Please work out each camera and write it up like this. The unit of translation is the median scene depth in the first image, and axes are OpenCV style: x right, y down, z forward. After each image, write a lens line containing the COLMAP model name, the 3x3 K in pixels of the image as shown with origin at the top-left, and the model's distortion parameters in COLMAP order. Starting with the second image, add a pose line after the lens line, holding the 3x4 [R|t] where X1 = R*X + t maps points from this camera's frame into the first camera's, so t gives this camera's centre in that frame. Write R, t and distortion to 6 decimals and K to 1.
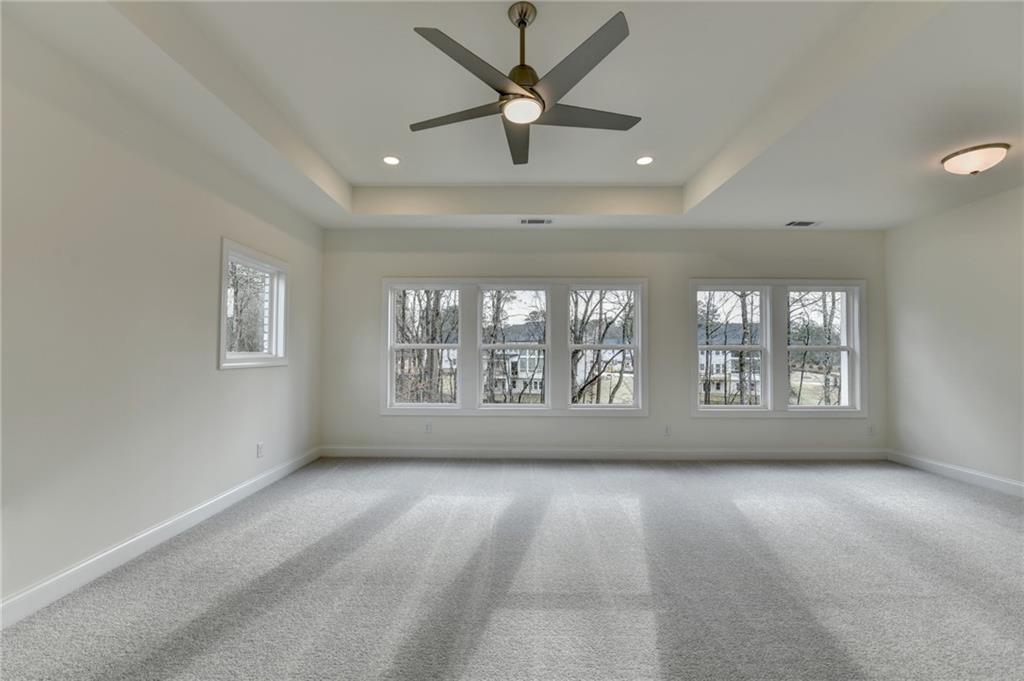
lens RADIAL K [[414.7, 0, 508.4], [0, 414.7, 343.4], [0, 0, 1]] dist [-0.014365, -0.000270]
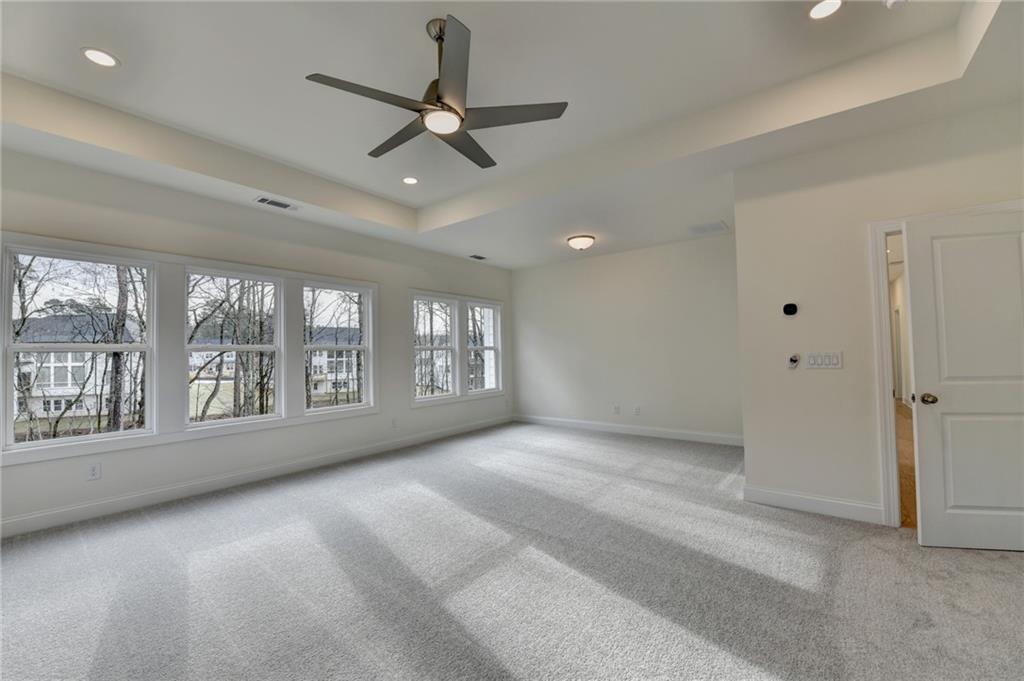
lens RADIAL K [[404.6, 0, 494.5], [0, 404.6, 337.2], [0, 0, 1]] dist [-0.014082, -0.000013]
pose [[0.623851, 0.016939, 0.781360, -0.302815], [0.000054, 0.999764, -0.021717, 0.005034], [-0.781543, 0.013591, 0.623703, 0.113711]]
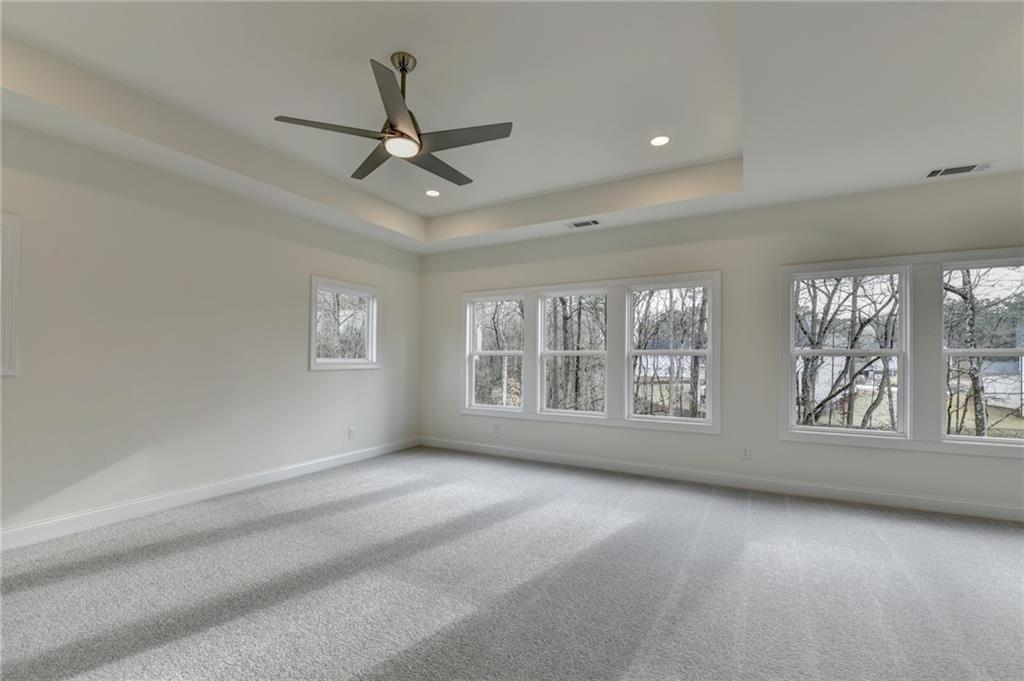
lens RADIAL K [[423.5, 0, 514.8], [0, 423.5, 351.0], [0, 0, 1]] dist [-0.012594, -0.000083]
pose [[0.883502, -0.008182, -0.468357, 0.382956], [0.008967, 0.999960, -0.000555, 0.002983], [0.468342, -0.003709, 0.883539, 0.042927]]
